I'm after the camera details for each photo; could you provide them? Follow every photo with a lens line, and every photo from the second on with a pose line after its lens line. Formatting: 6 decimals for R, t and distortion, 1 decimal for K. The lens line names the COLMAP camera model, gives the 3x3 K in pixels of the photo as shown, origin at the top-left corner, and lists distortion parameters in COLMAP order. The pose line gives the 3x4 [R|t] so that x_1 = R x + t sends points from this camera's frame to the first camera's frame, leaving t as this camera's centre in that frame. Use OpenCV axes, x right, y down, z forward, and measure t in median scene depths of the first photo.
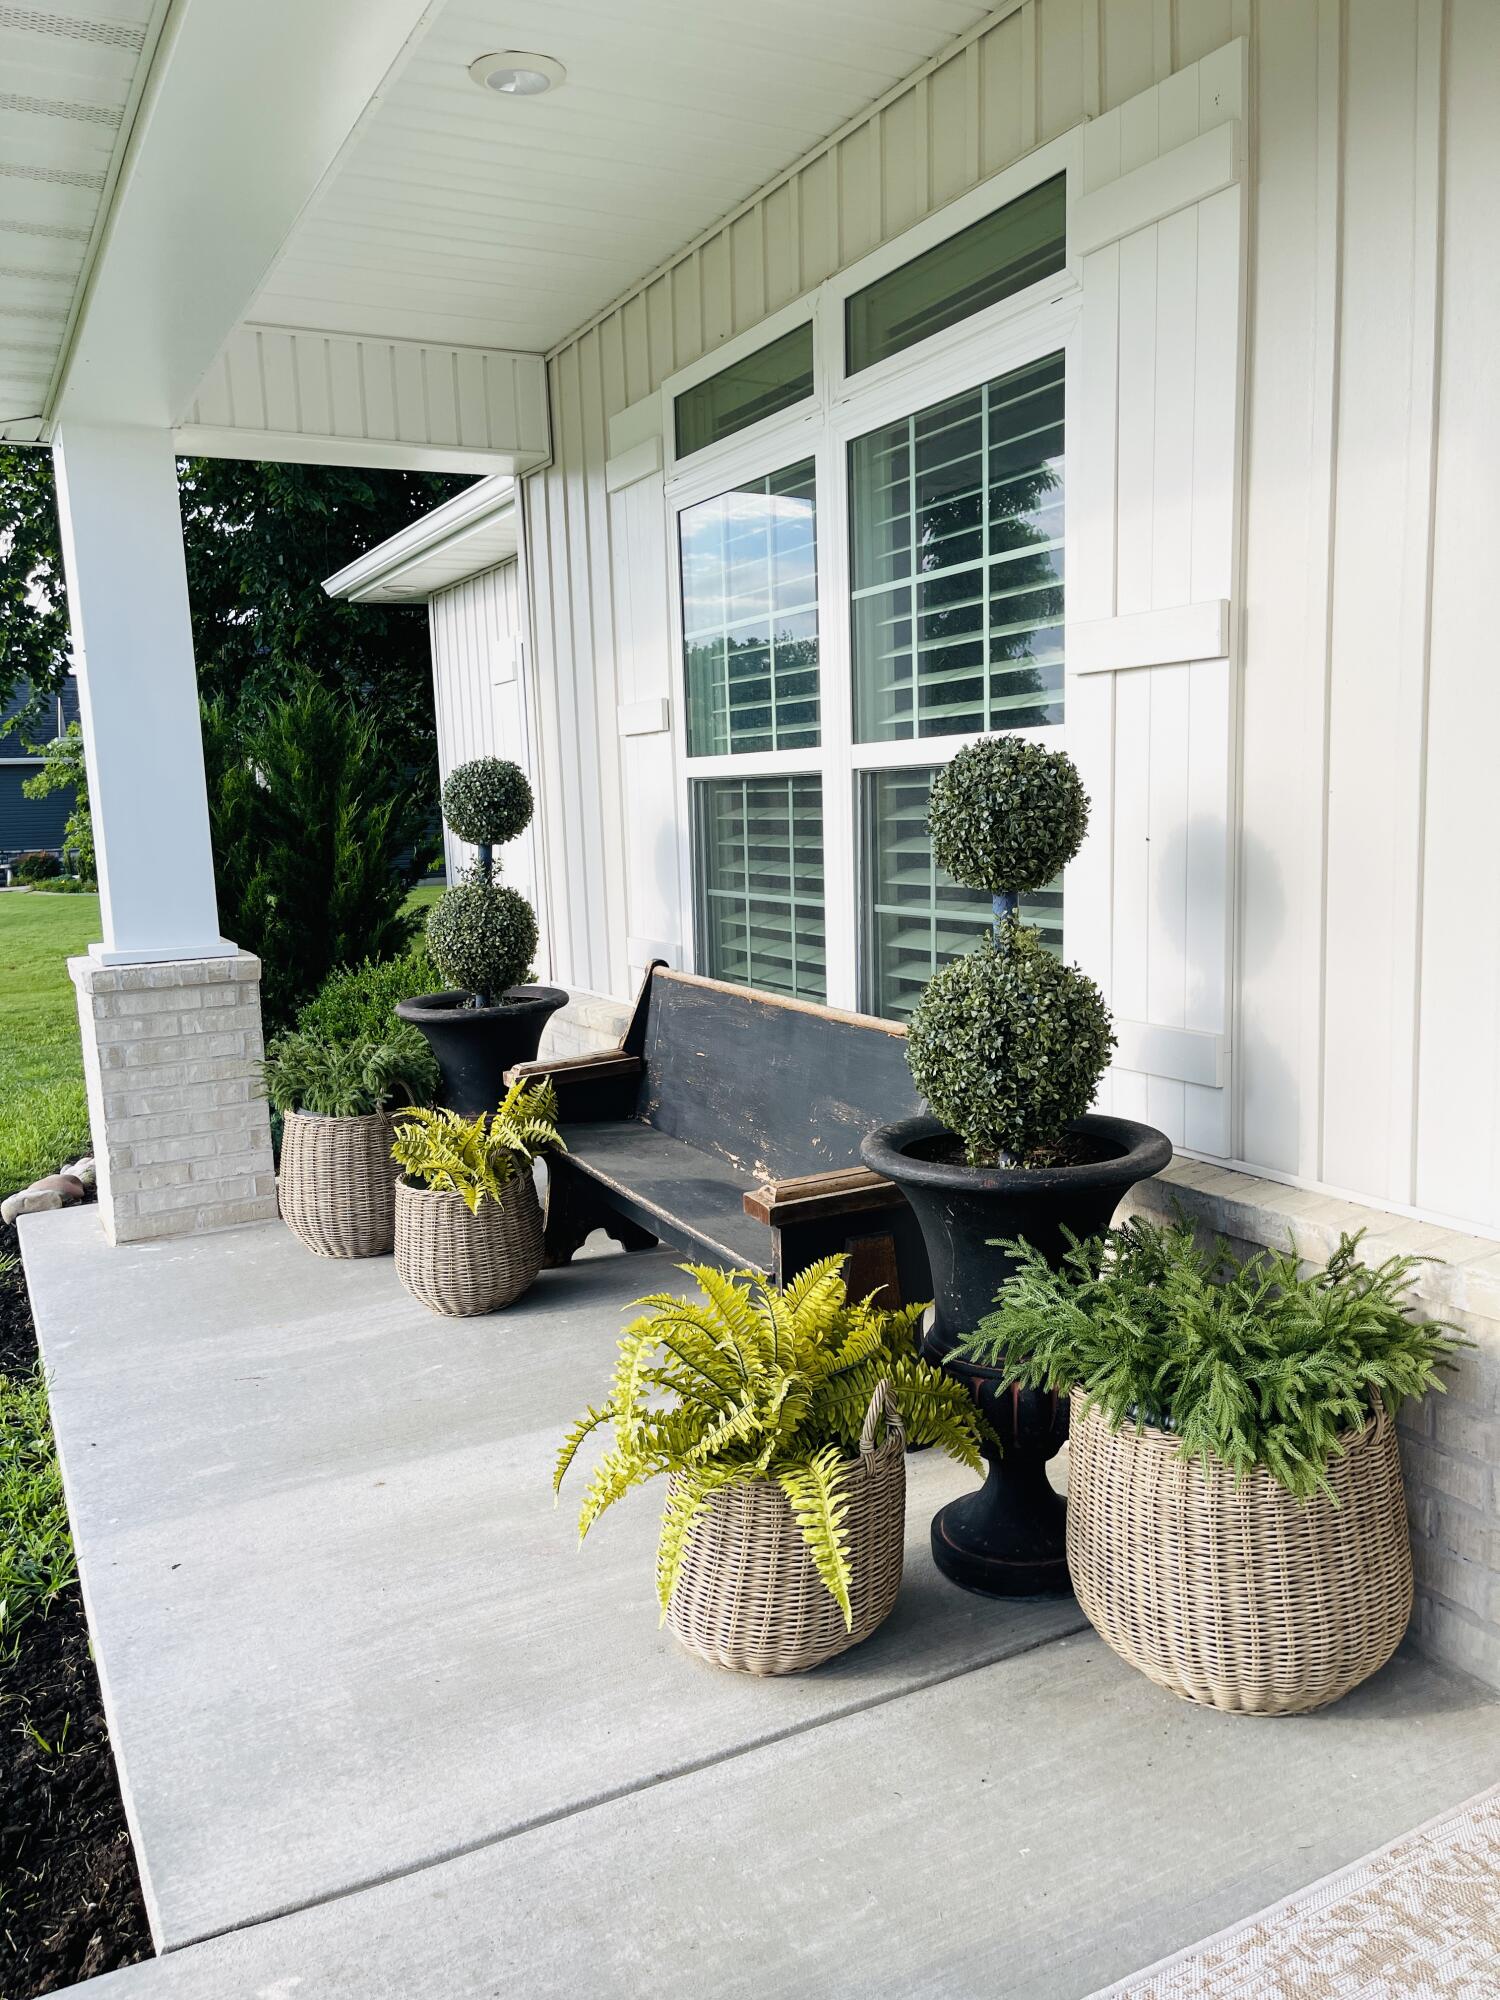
lens RADIAL K [[1536.9, 0, 746.1], [0, 1536.9, 997.8], [0, 0, 1]] dist [0.071507, -0.088762]
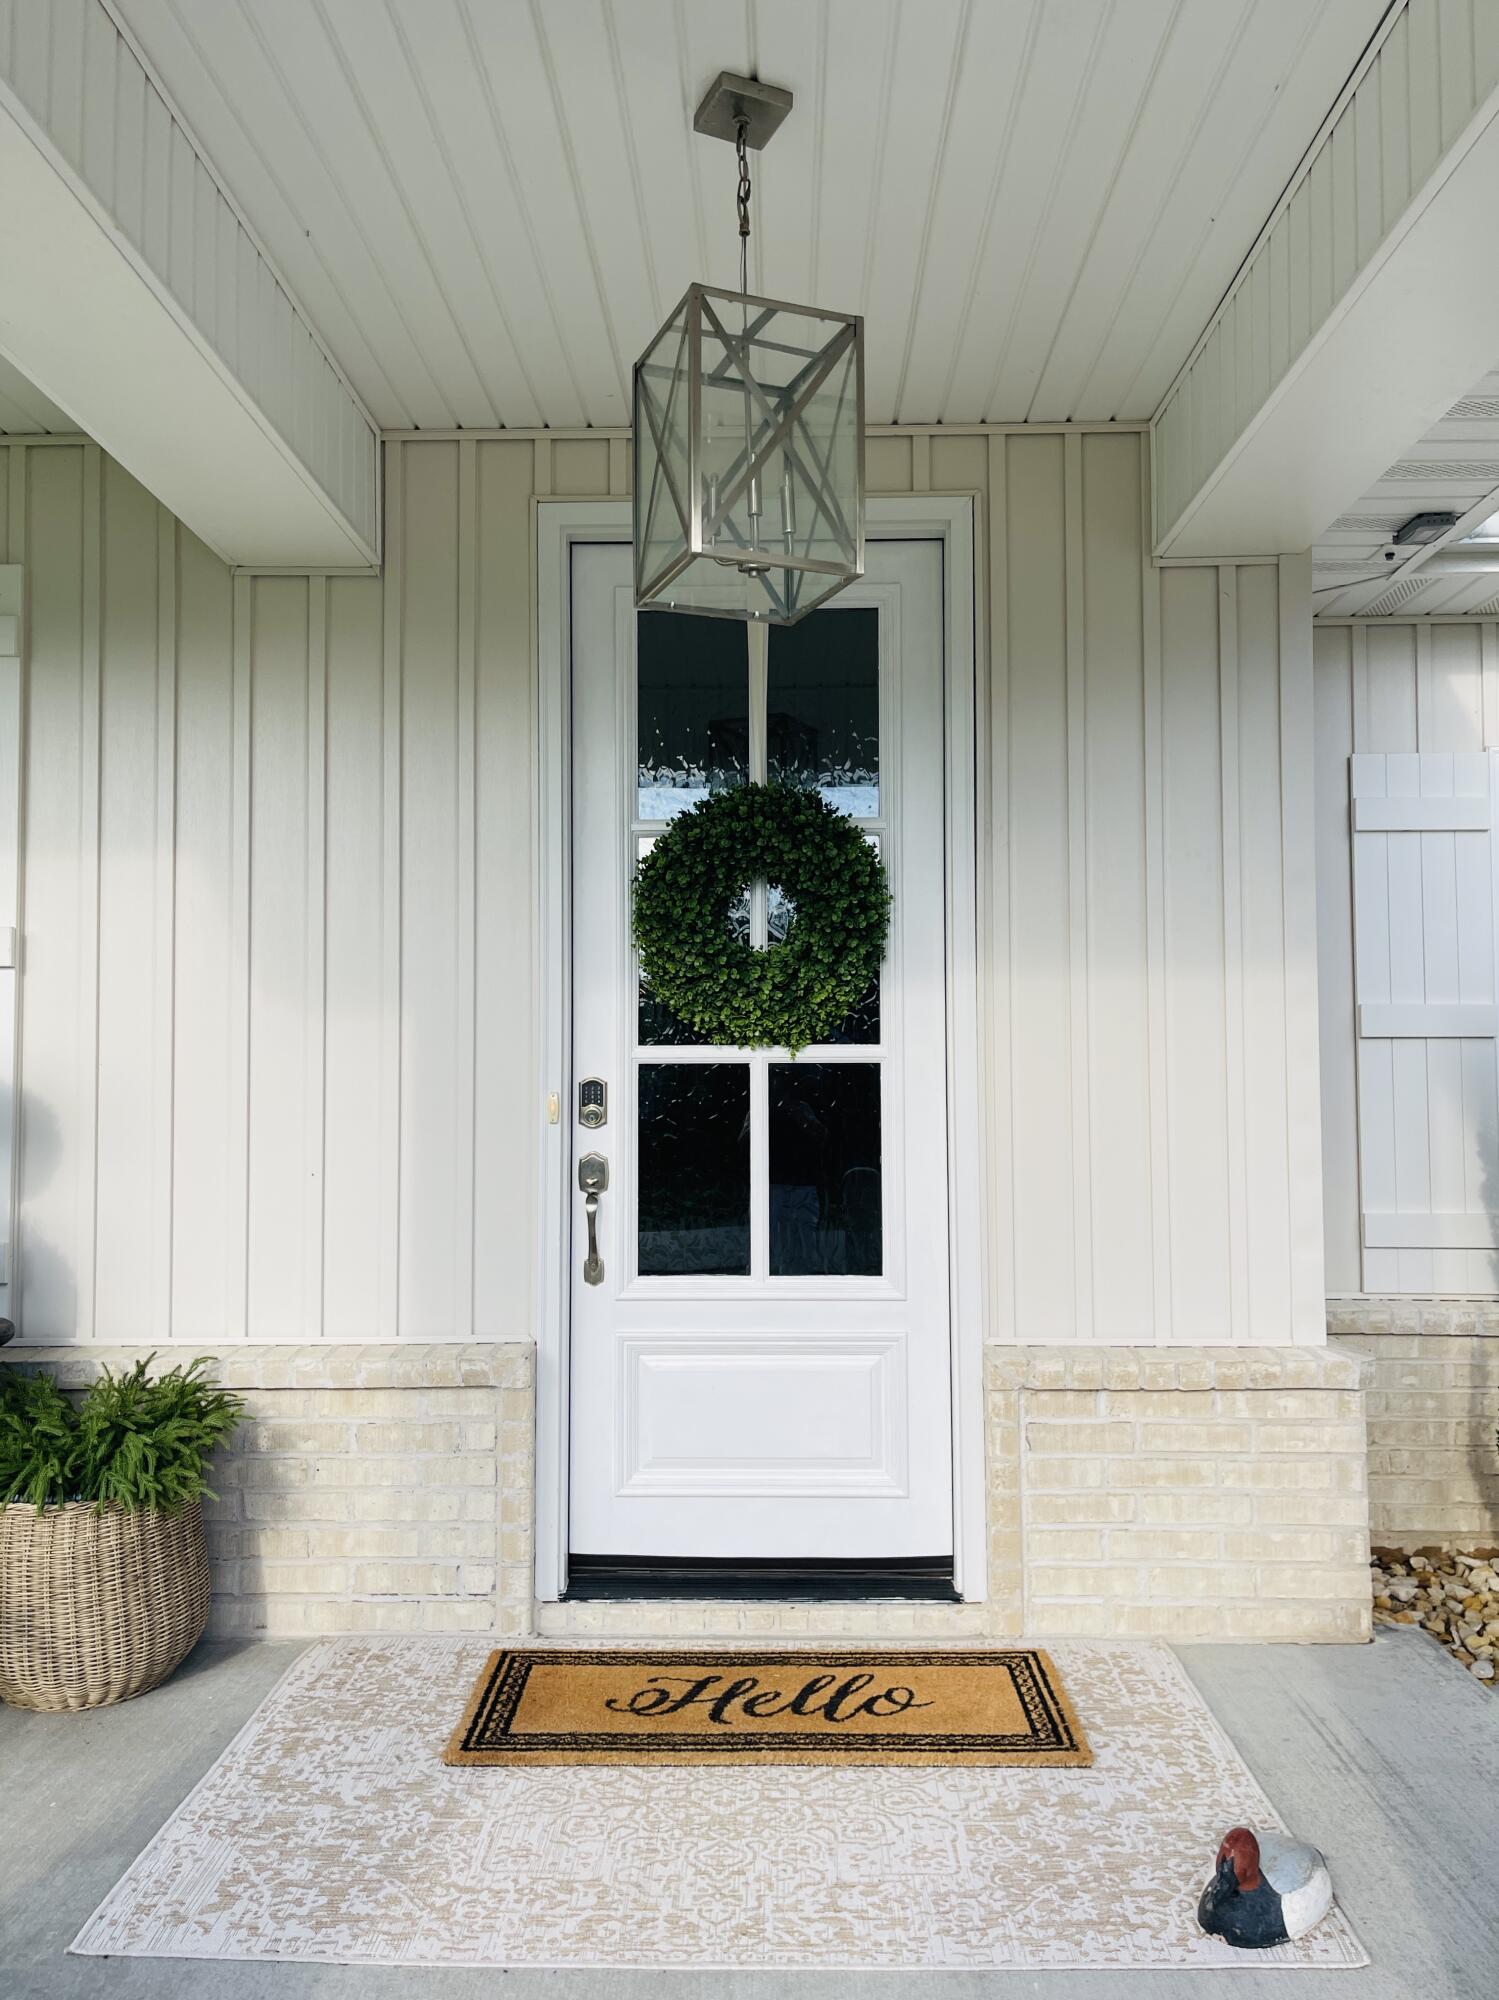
lens RADIAL K [[1536.9, 0, 746.2], [0, 1536.9, 1005.6], [0, 0, 1]] dist [0.071507, -0.088762]
pose [[0.479794, 0.077122, 0.873985, -0.695946], [0.107466, 0.983463, -0.145779, 0.104227], [-0.870775, 0.163868, 0.463572, -0.257401]]
